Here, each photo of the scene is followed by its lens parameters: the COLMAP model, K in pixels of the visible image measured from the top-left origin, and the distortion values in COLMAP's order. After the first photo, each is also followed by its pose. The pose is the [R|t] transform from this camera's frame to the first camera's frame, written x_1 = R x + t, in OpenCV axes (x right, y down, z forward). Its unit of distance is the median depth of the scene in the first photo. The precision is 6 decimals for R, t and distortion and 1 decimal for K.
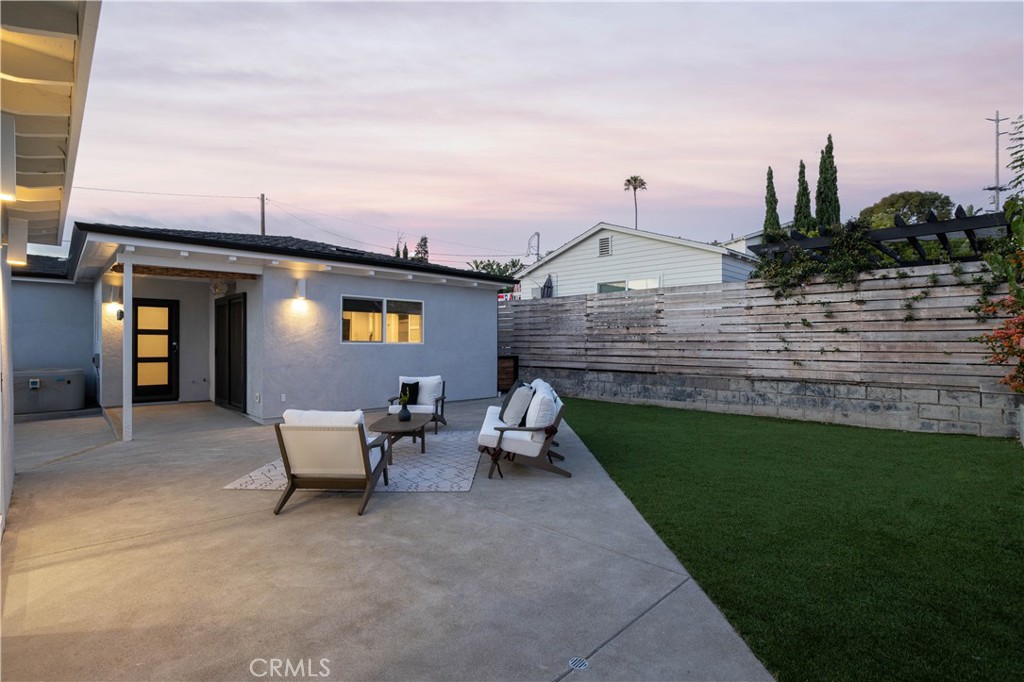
lens RADIAL K [[491.7, 0, 505.3], [0, 491.7, 339.8], [0, 0, 1]] dist [-0.042773, 0.018272]
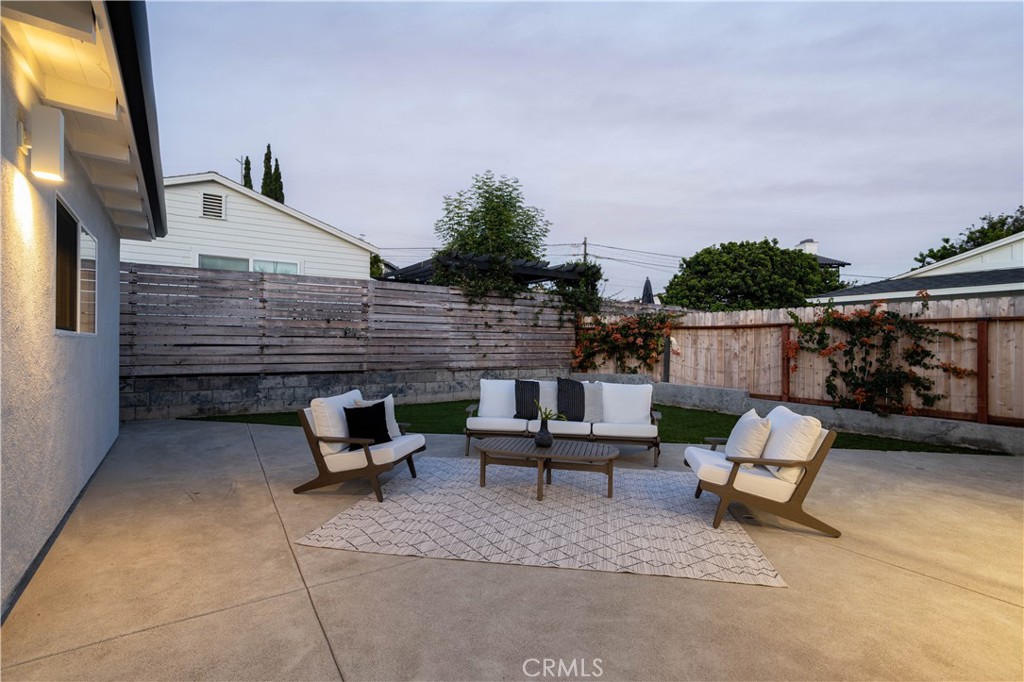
lens RADIAL K [[491.7, 0, 508.8], [0, 491.7, 343.0], [0, 0, 1]] dist [-0.042773, 0.018272]
pose [[0.162090, 0.001004, 0.986775, -0.635080], [-0.011716, 0.999931, 0.000907, 0.011186], [-0.986706, -0.011708, 0.162091, 0.651880]]
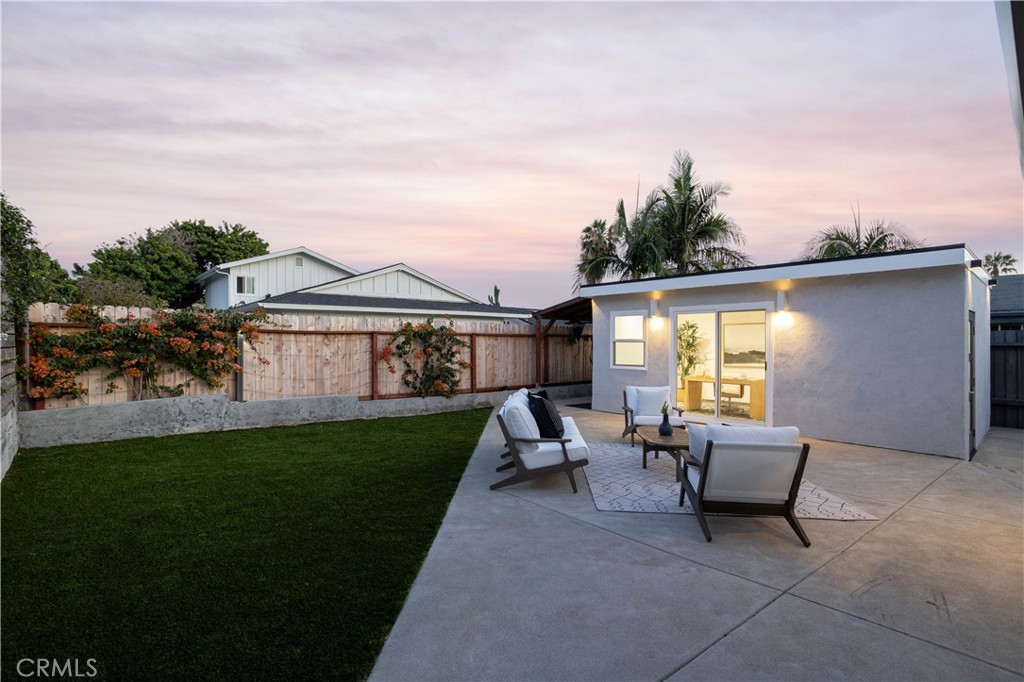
lens RADIAL K [[491.7, 0, 504.1], [0, 491.7, 345.0], [0, 0, 1]] dist [-0.042773, 0.018272]
pose [[-0.999220, -0.003325, 0.039352, 0.045792], [-0.003431, 0.999991, -0.002620, -0.000435], [-0.039343, -0.002753, -0.999222, 1.347812]]
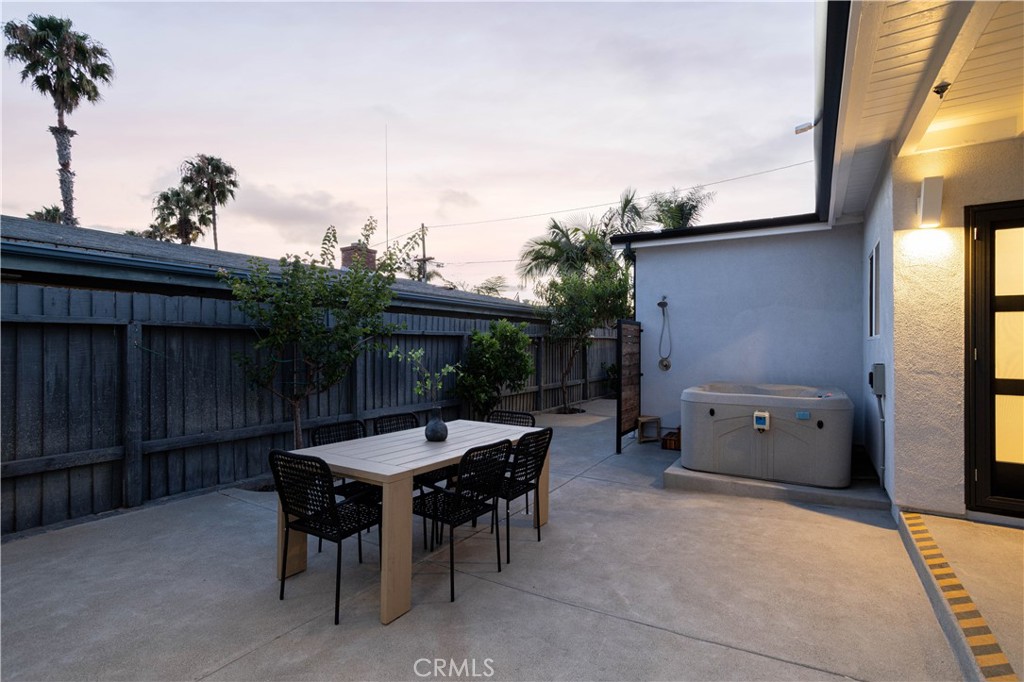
lens RADIAL K [[491.7, 0, 516.4], [0, 491.7, 338.5], [0, 0, 1]] dist [-0.042773, 0.018272]
pose [[0.260002, -0.013690, -0.965511, -0.582547], [0.000803, 0.999902, -0.013961, 0.013229], [0.965608, 0.002854, 0.259988, 0.650354]]
